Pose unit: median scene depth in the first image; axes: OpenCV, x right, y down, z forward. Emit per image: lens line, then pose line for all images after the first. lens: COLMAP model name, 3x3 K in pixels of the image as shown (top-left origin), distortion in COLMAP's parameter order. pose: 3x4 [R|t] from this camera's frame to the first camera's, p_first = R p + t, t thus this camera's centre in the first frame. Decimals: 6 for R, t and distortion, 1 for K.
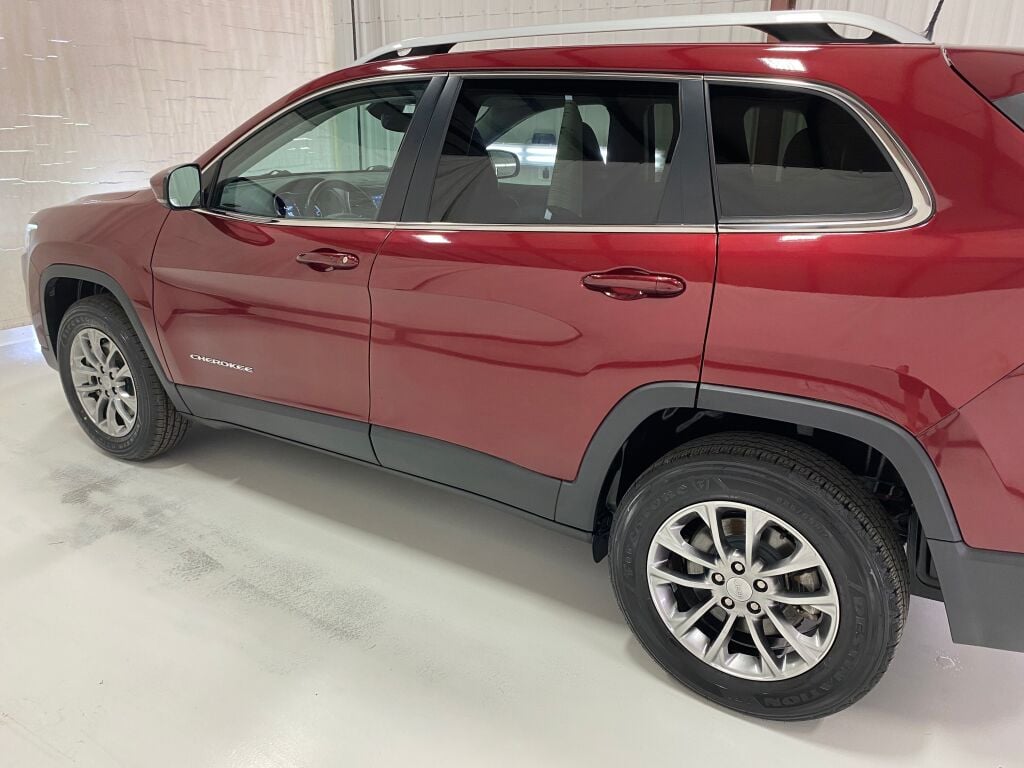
lens RADIAL K [[794.1, 0, 512.0], [0, 794.1, 384.0], [0, 0, 1]] dist [0.021603, -0.010961]
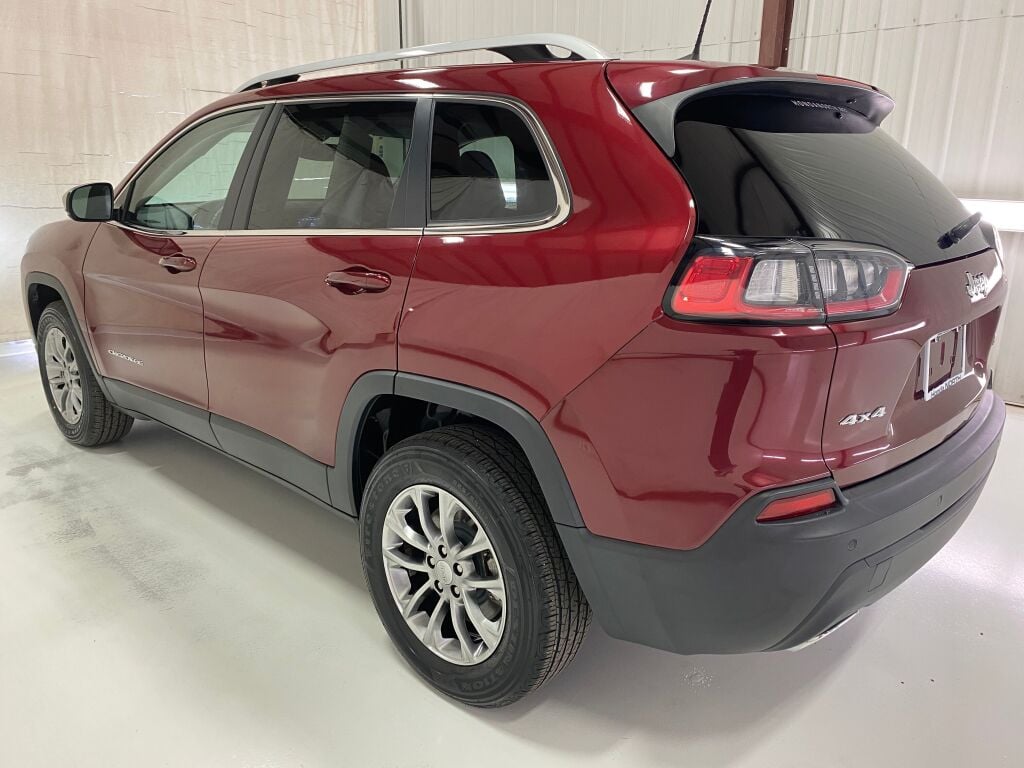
lens RADIAL K [[787.3, 0, 492.8], [0, 787.3, 382.3], [0, 0, 1]] dist [0.083699, -0.094102]
pose [[0.981984, 0.049302, -0.182417, 0.515481], [-0.060788, 0.996469, -0.057918, 0.062850], [0.178918, 0.067963, 0.981514, -0.029813]]
